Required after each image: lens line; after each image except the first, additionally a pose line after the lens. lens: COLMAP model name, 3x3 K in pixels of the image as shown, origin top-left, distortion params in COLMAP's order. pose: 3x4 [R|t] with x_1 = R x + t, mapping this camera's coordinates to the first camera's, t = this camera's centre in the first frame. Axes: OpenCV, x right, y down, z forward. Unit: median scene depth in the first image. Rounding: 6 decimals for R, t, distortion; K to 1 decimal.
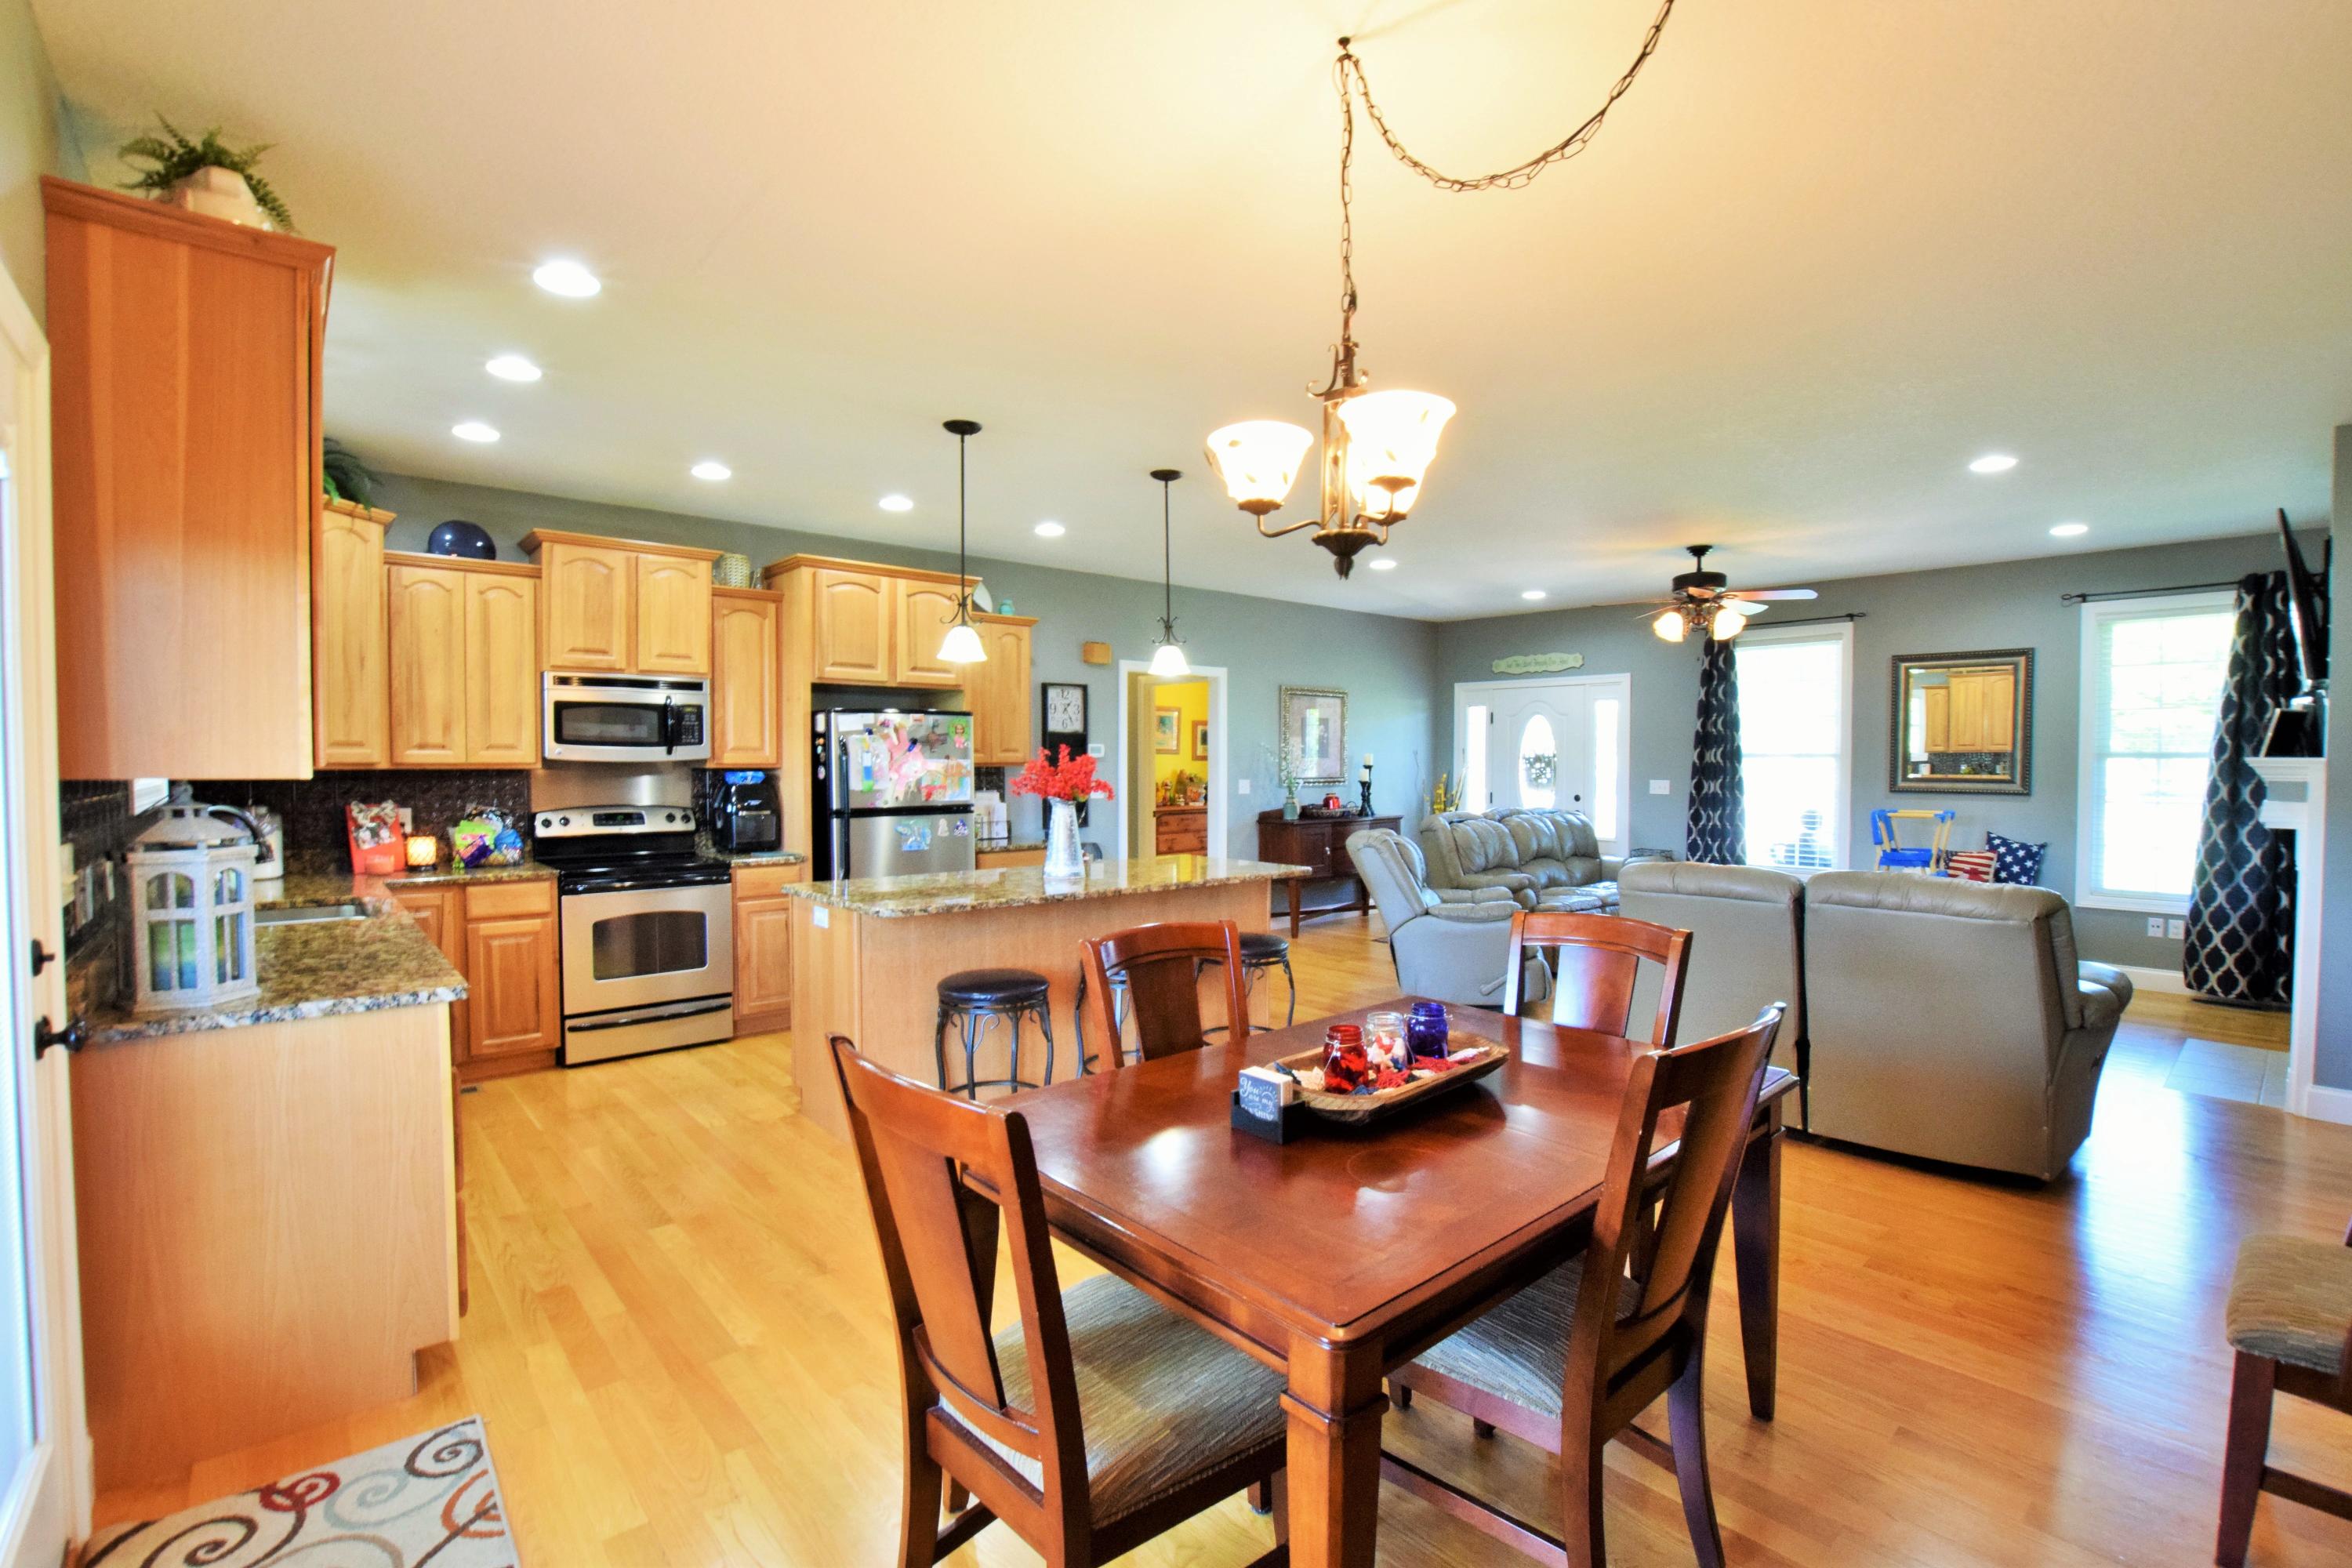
lens RADIAL K [[1047.3, 0, 1183.6], [0, 1047.3, 785.6], [0, 0, 1]] dist [-0.030910, 0.004597]
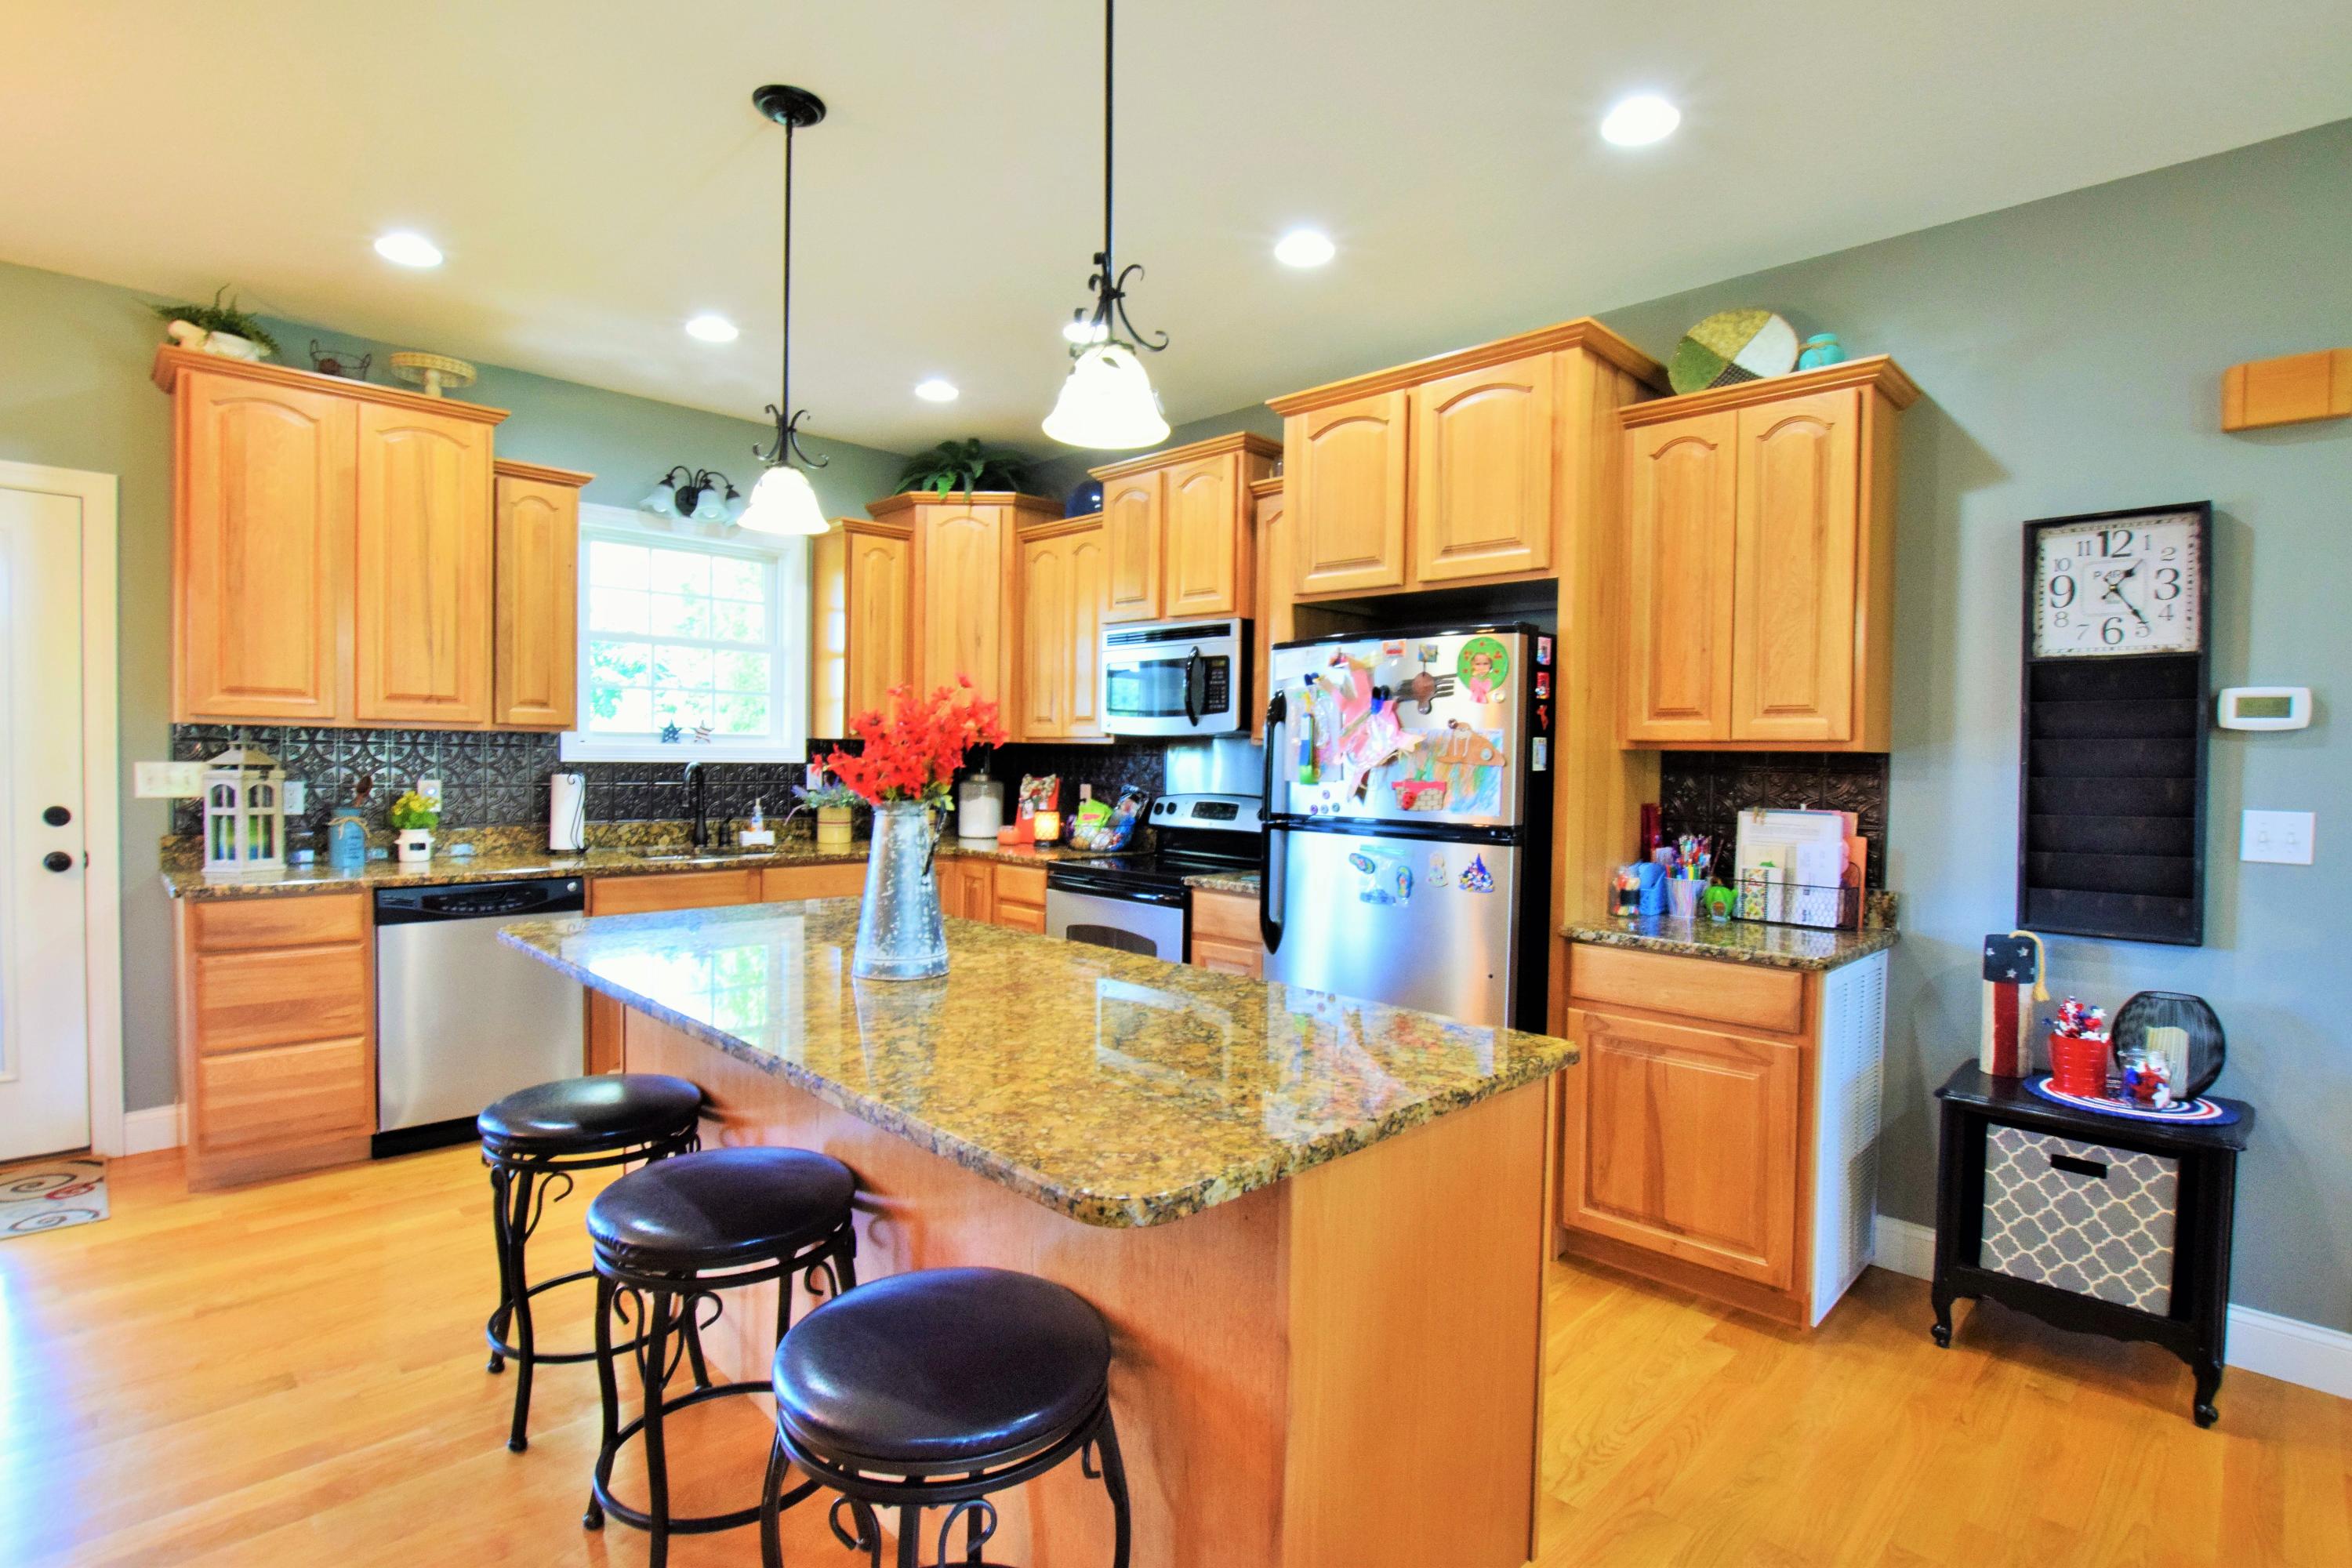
lens RADIAL K [[1142.9, 0, 1173.0], [0, 1142.9, 782.6], [0, 0, 1]] dist [-0.022774, -0.000945]
pose [[0.054972, 0.024409, -0.998189, 0.320339], [-0.042501, 0.998852, 0.022085, -0.006854], [0.997583, 0.041210, 0.055946, 0.936121]]
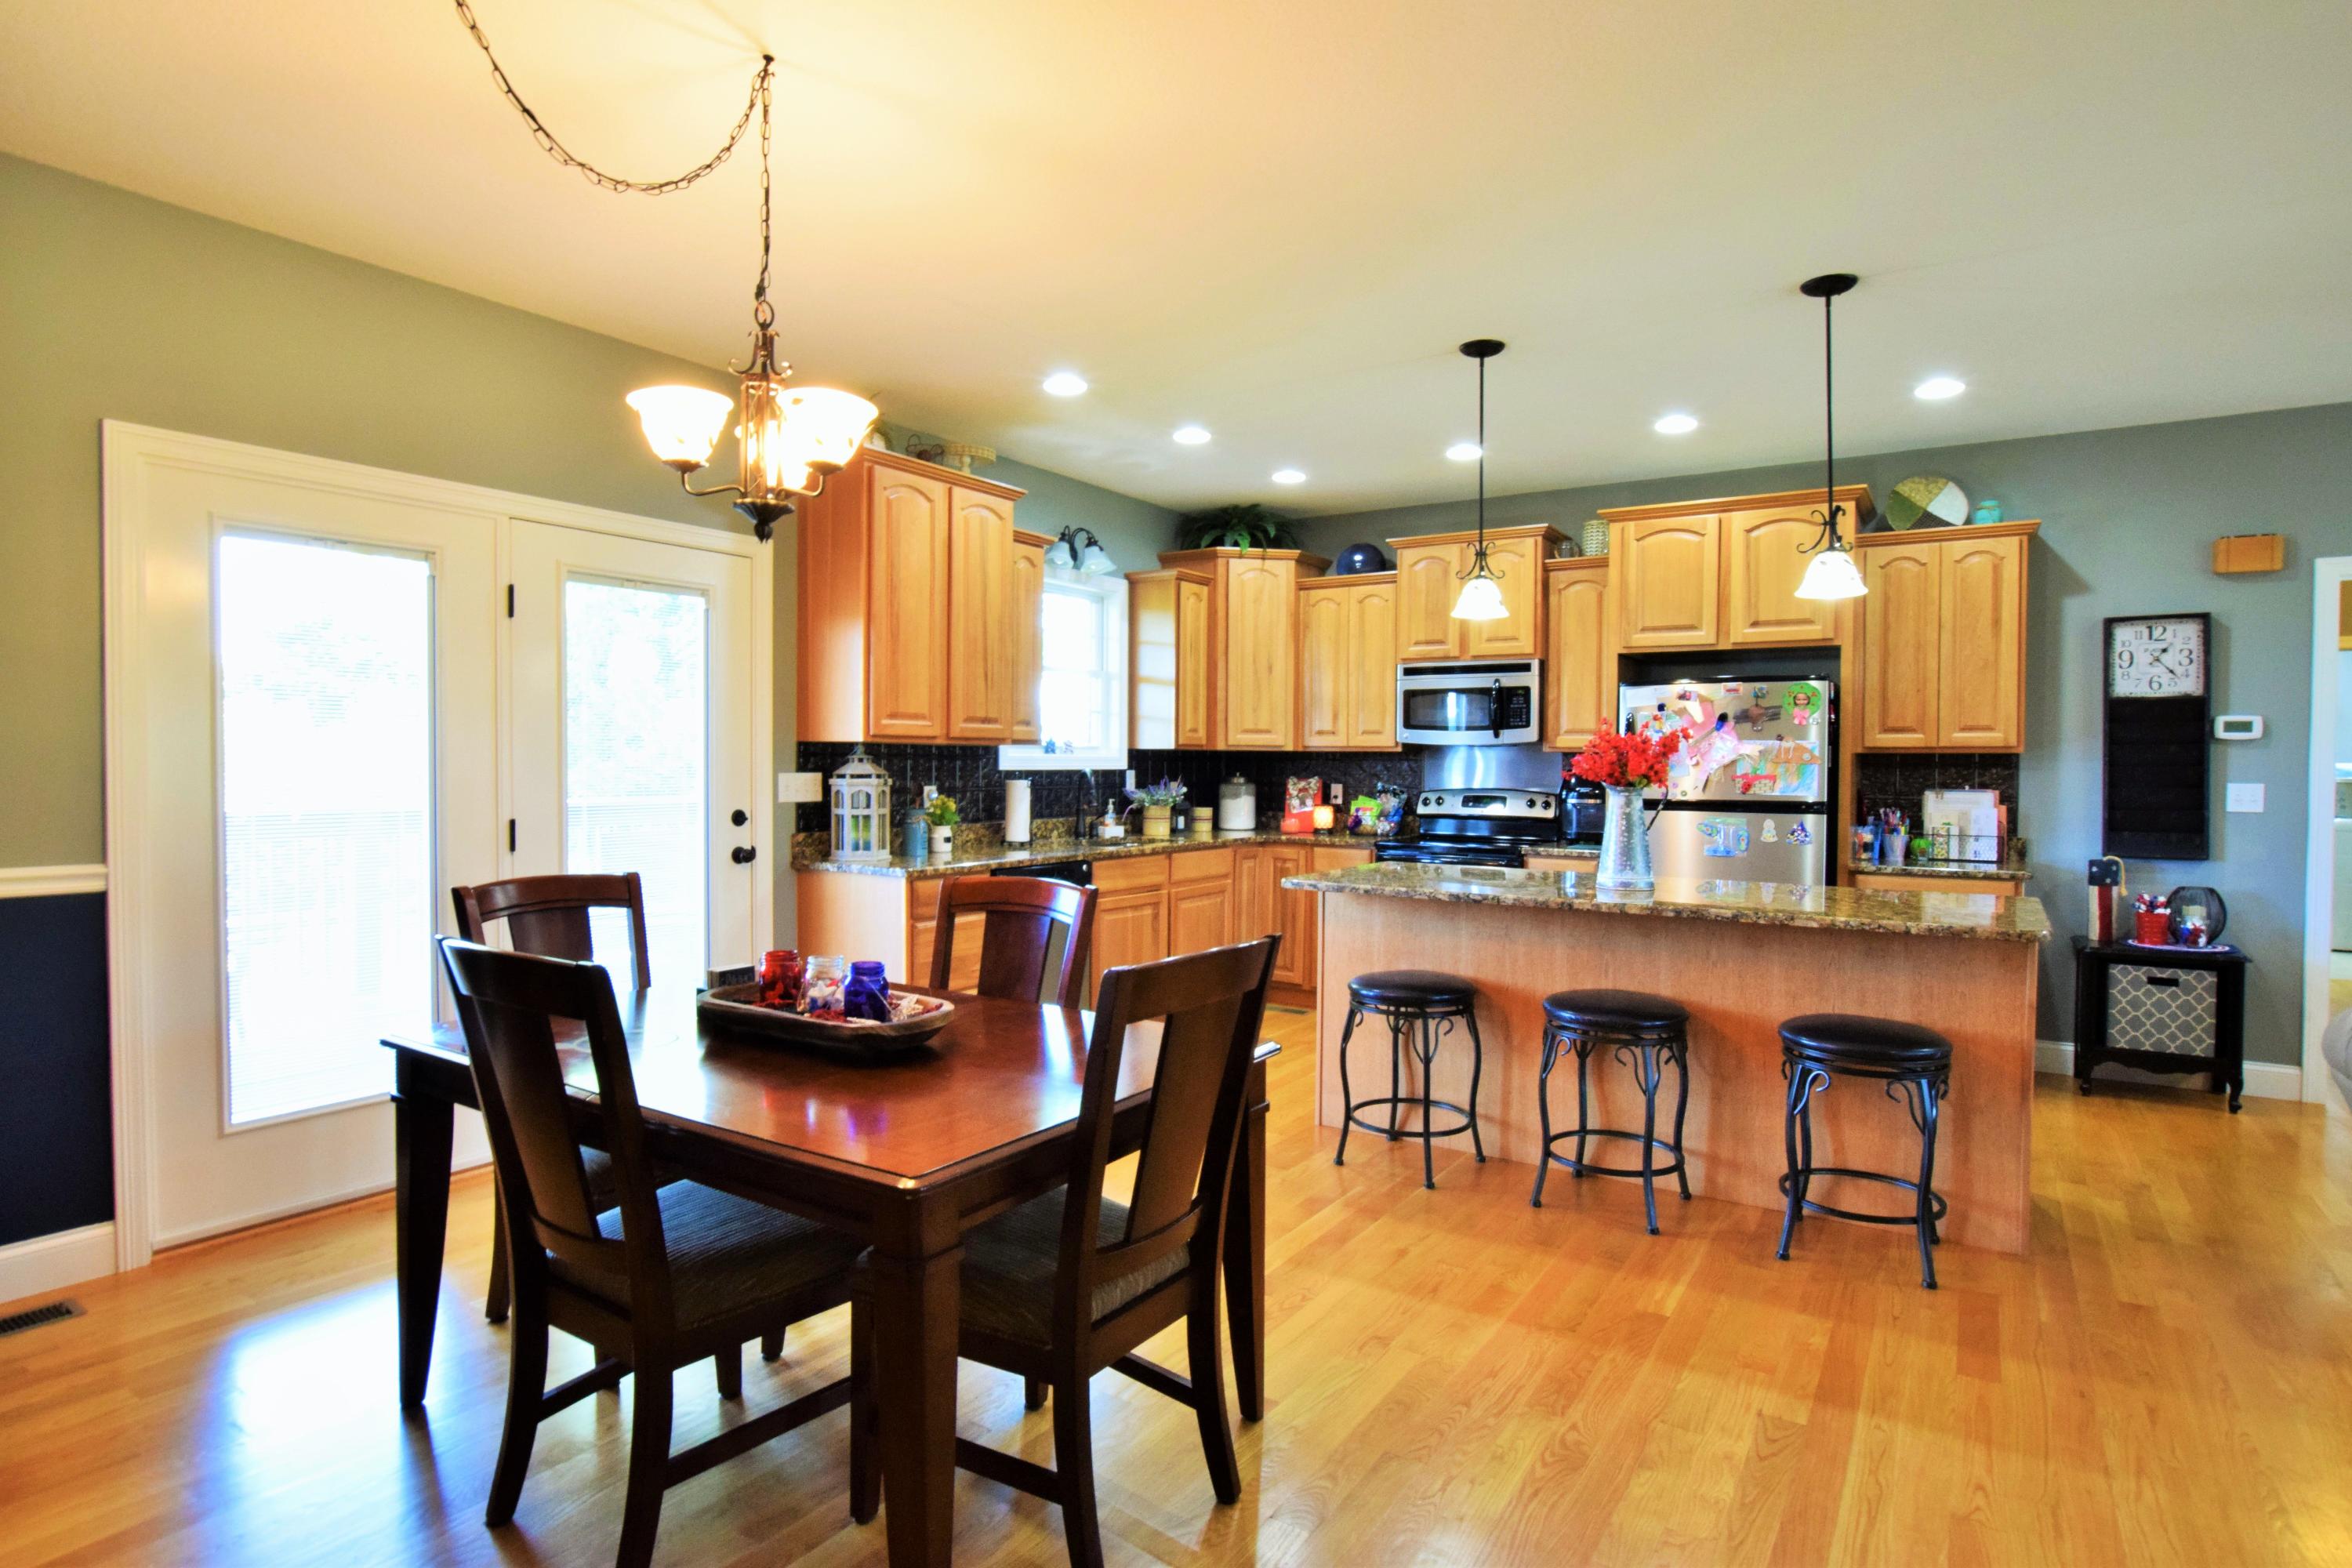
lens RADIAL K [[1240.1, 0, 1183.9], [0, 1240.1, 778.9], [0, 0, 1]] dist [-0.007941, -0.001620]
pose [[0.263123, 0.013741, -0.964664, 0.572619], [-0.031090, 0.999500, 0.005757, 0.011879], [0.964261, 0.028477, 0.263419, 0.395733]]
